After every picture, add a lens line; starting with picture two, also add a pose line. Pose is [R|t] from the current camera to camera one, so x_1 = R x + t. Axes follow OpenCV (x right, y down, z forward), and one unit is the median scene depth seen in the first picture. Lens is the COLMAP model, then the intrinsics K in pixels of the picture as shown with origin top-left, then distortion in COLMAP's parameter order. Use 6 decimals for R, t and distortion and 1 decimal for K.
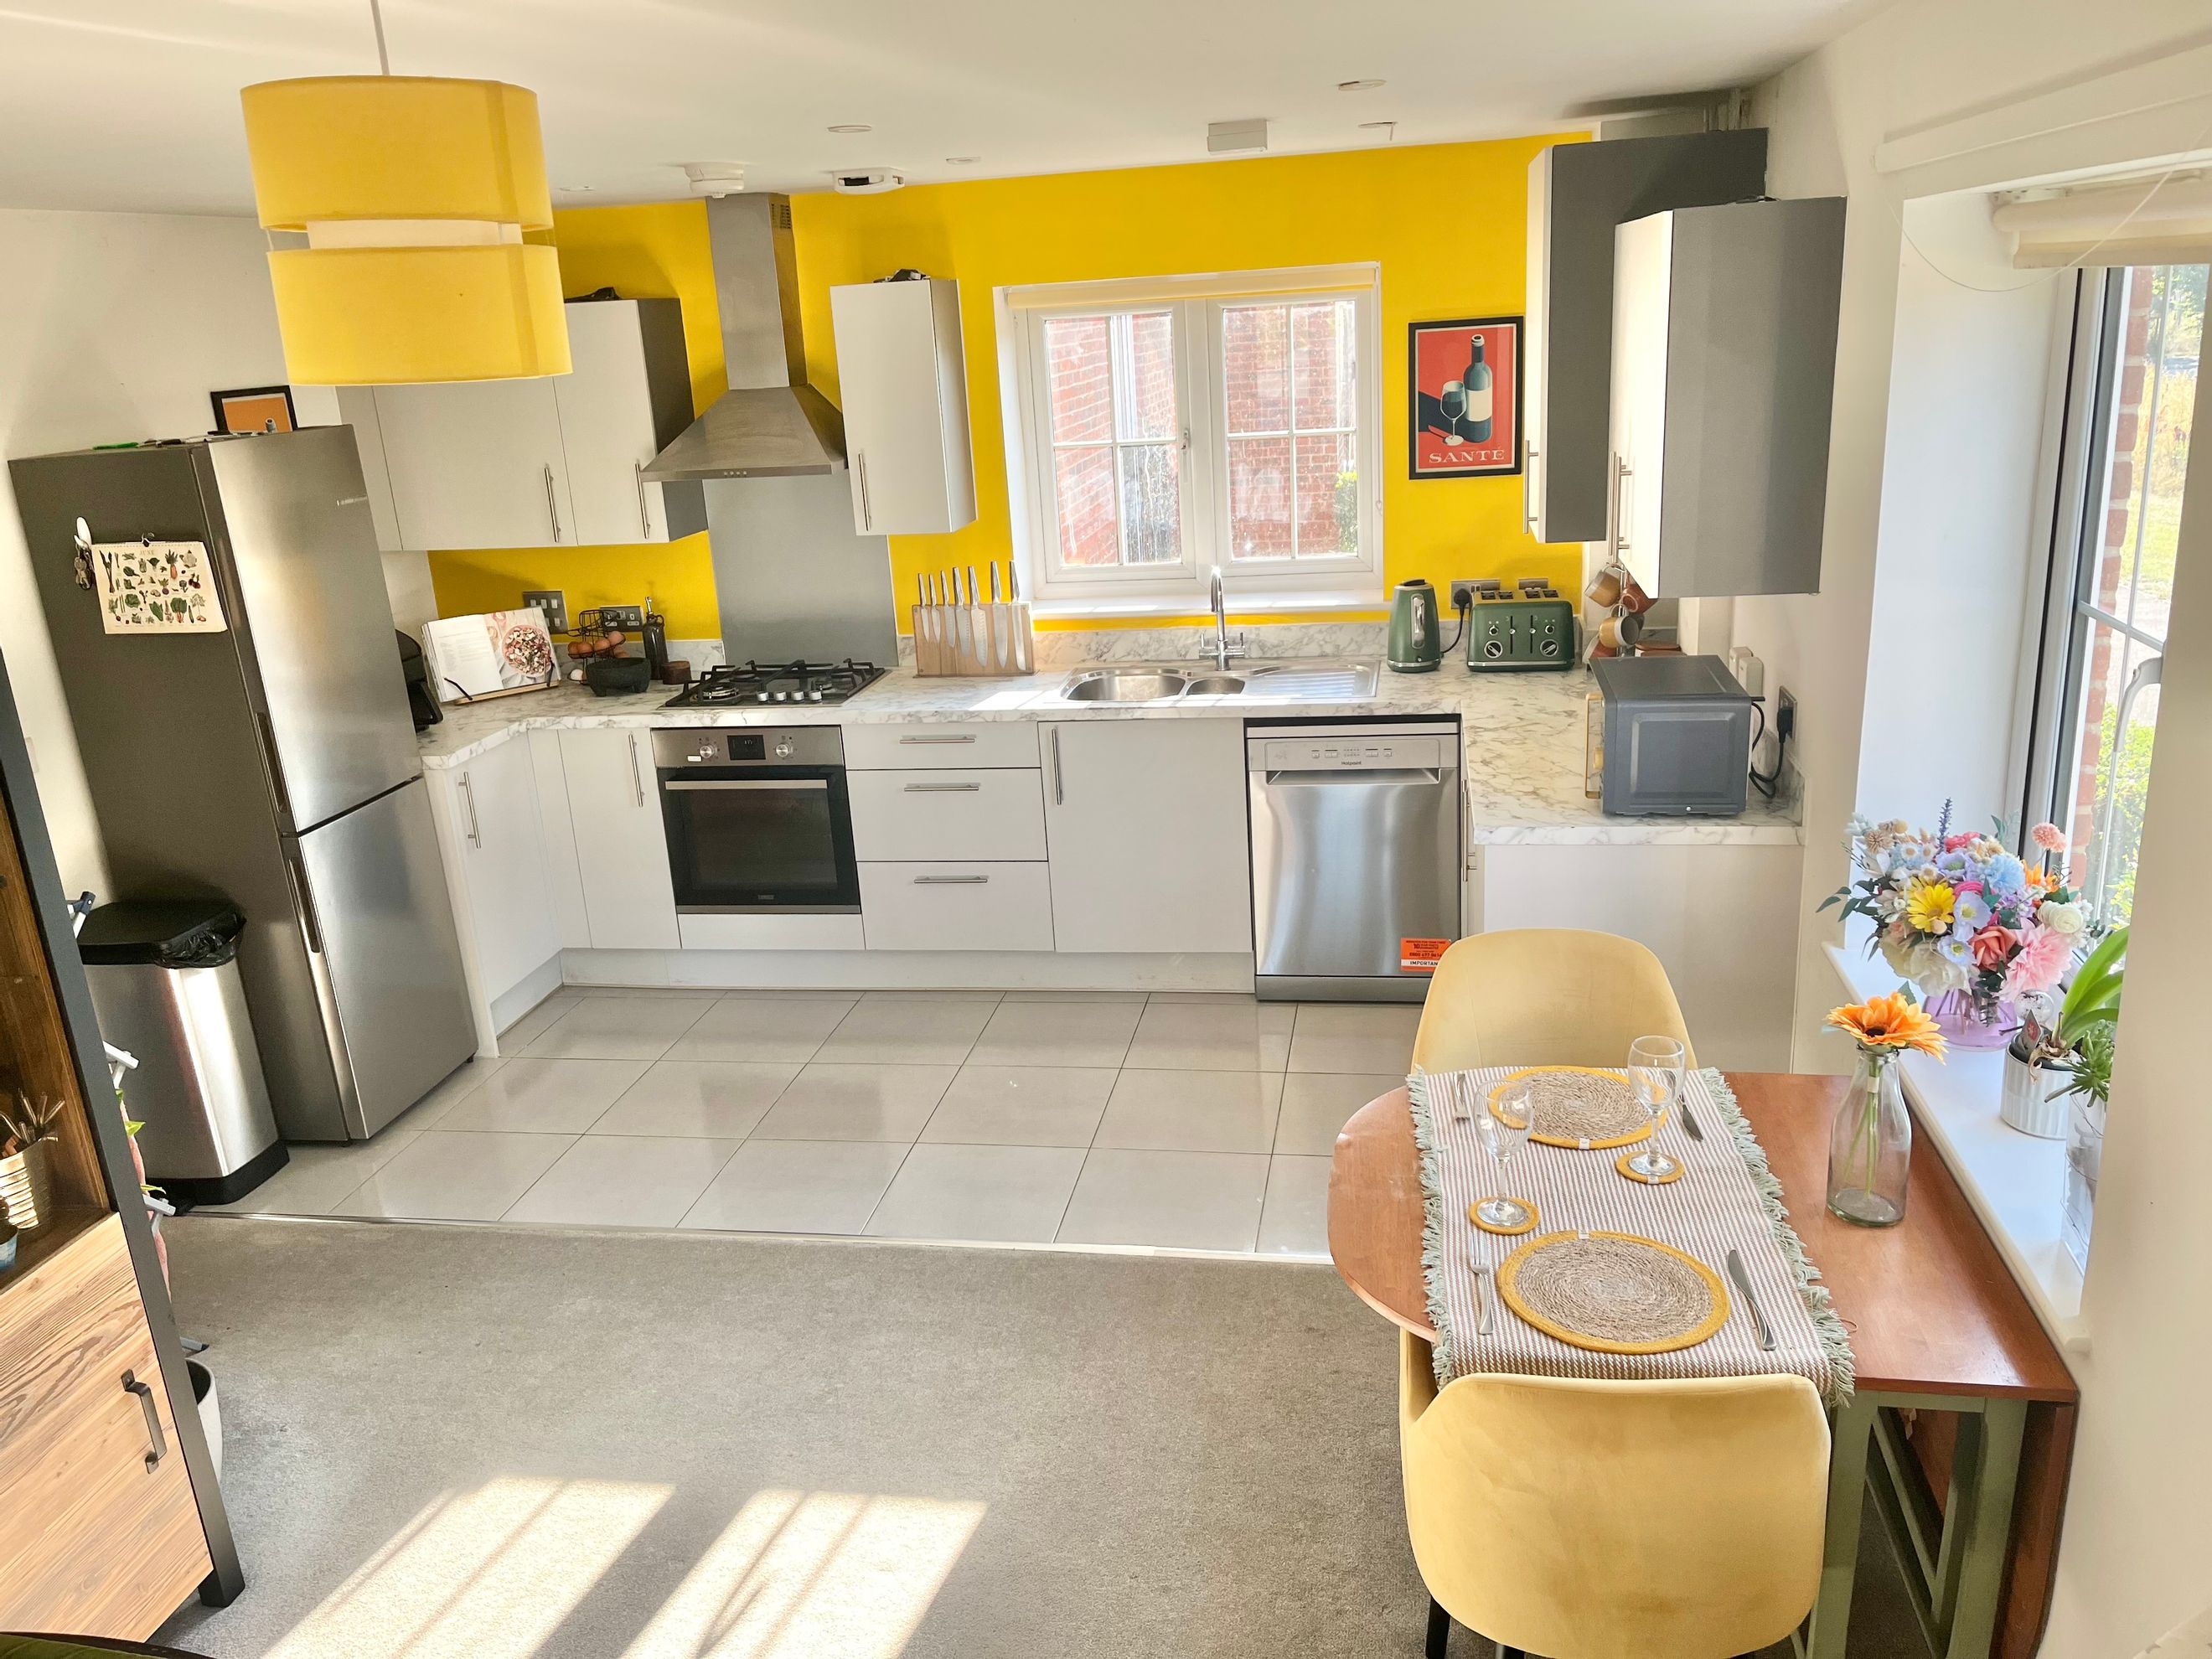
lens RADIAL K [[1703.7, 0, 1106.0], [0, 1703.7, 829.5], [0, 0, 1]] dist [0.085258, -0.137717]
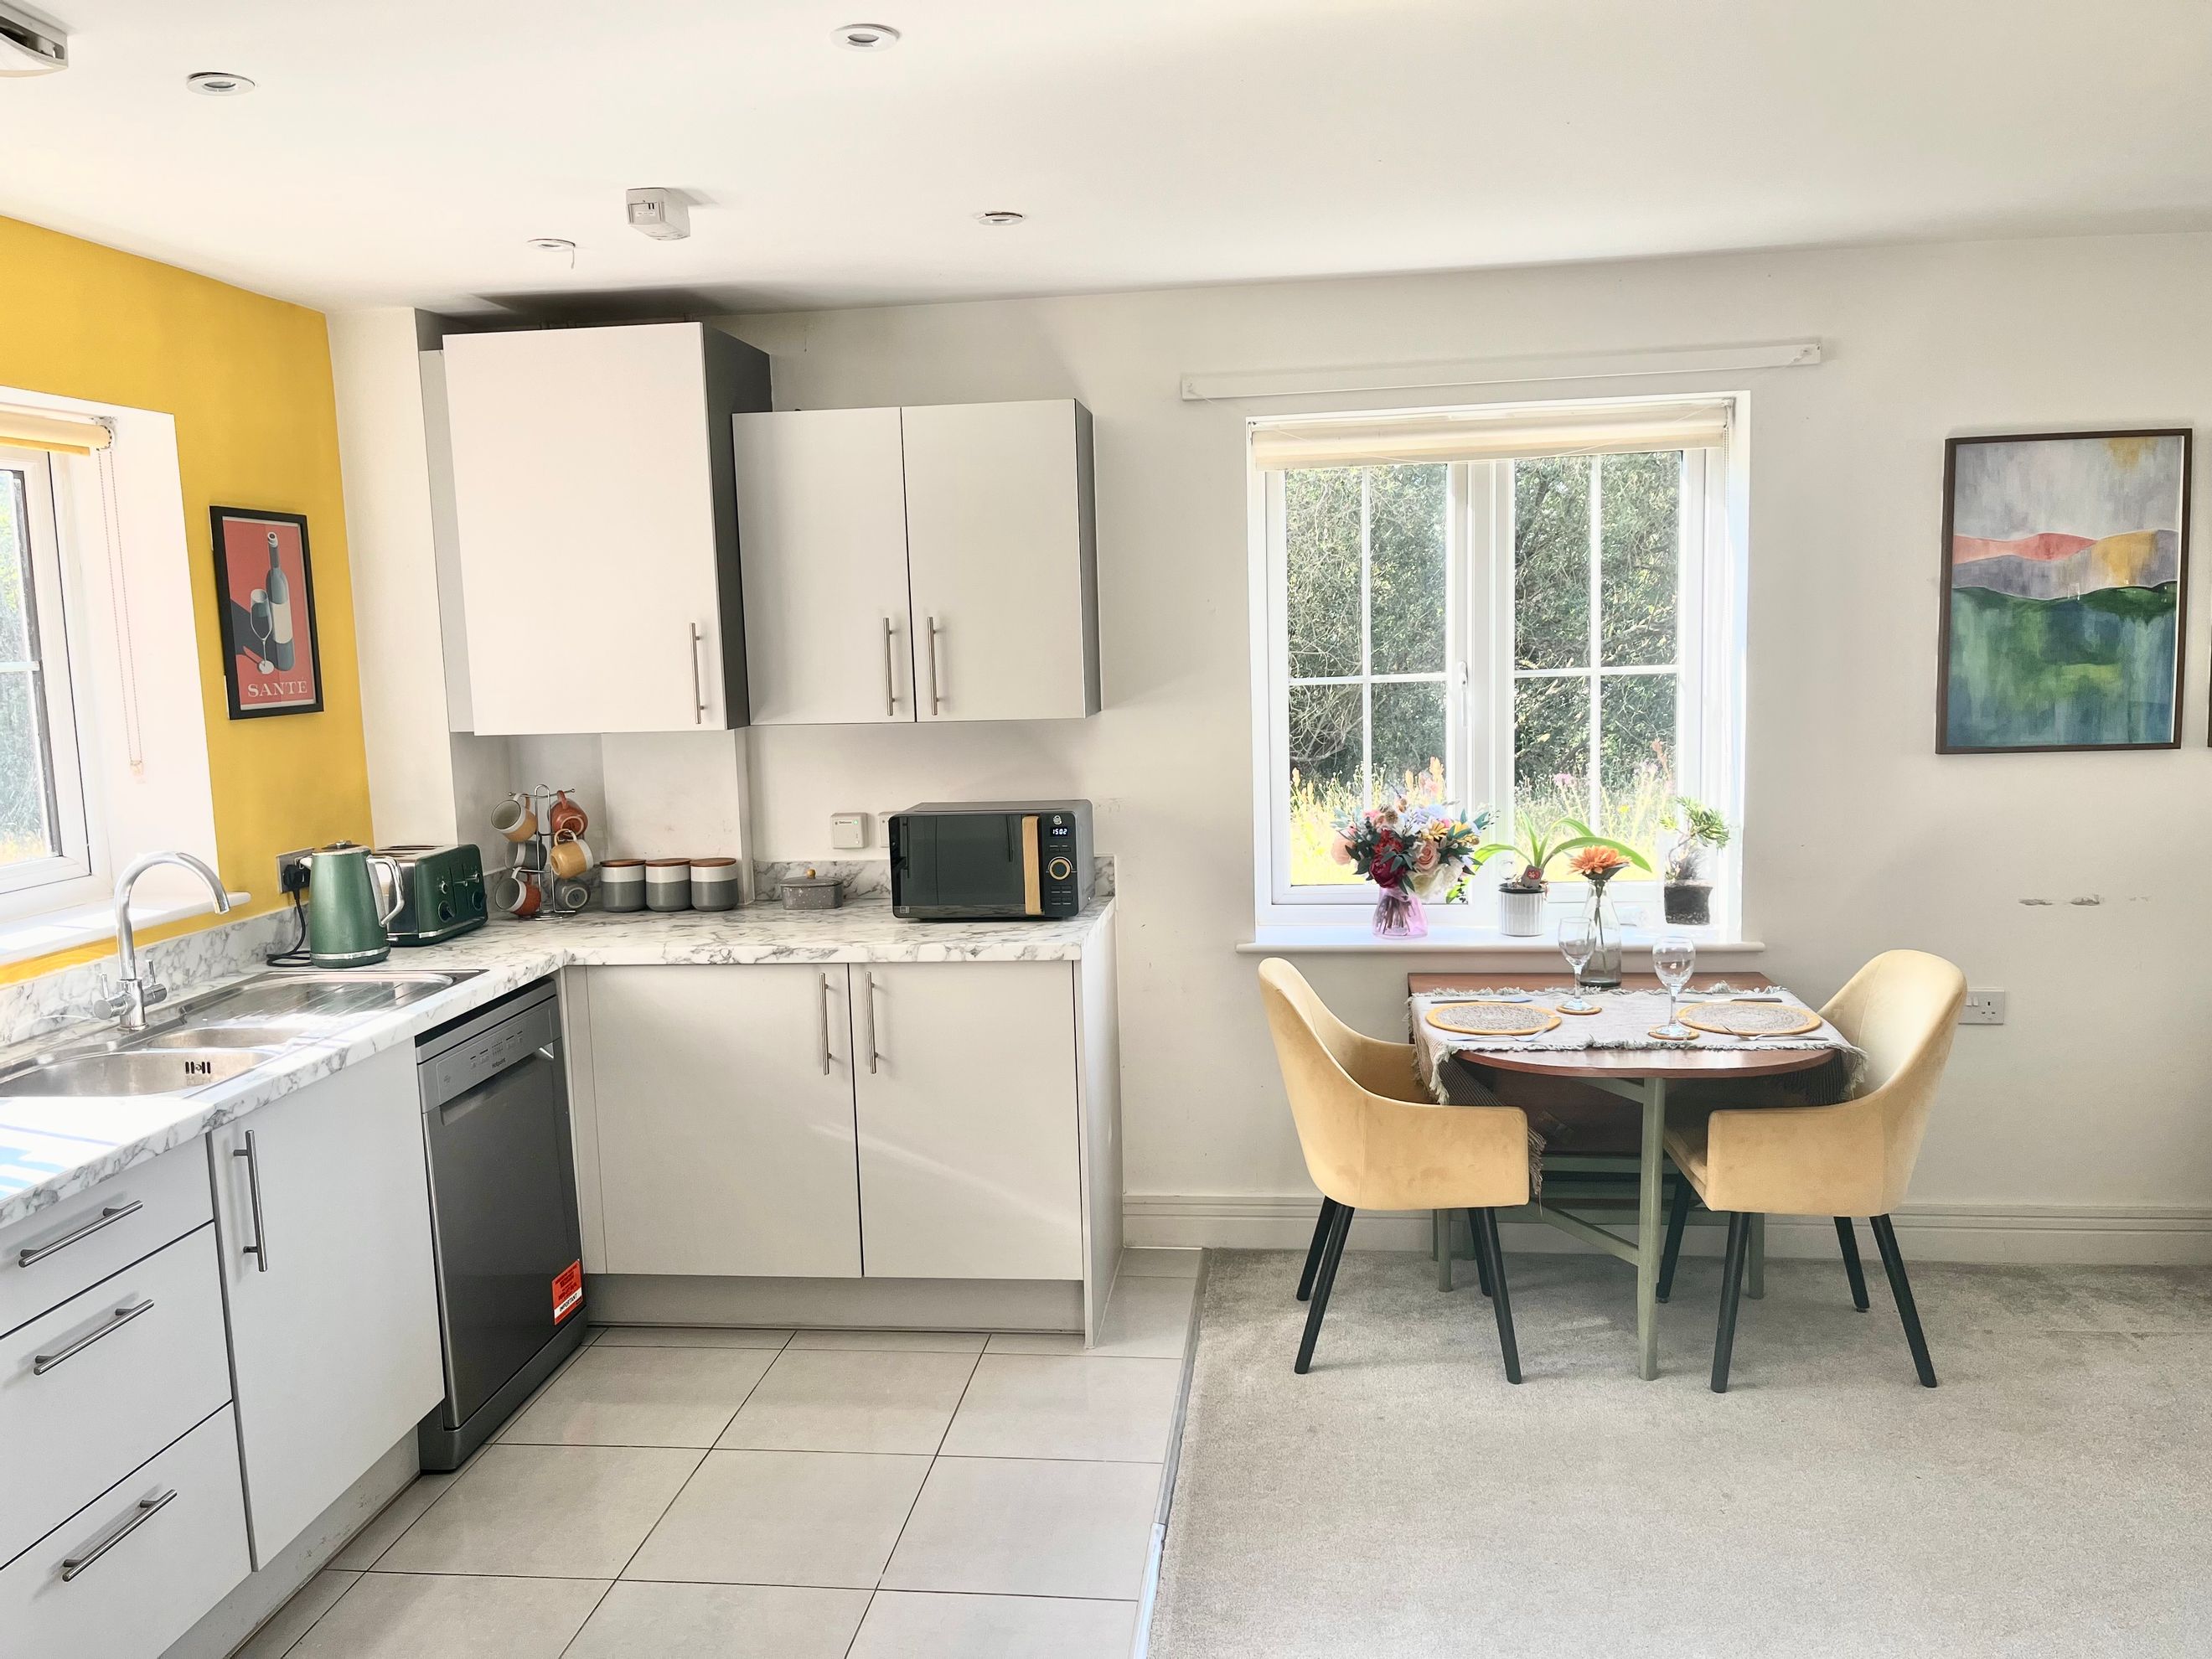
lens RADIAL K [[1703.7, 0, 1106.0], [0, 1703.7, 829.5], [0, 0, 1]] dist [0.085258, -0.137717]
pose [[-0.050582, -0.058524, 0.997004, -0.565553], [0.321166, 0.944303, 0.071724, -0.098001], [-0.945671, 0.323831, -0.028969, 0.704467]]
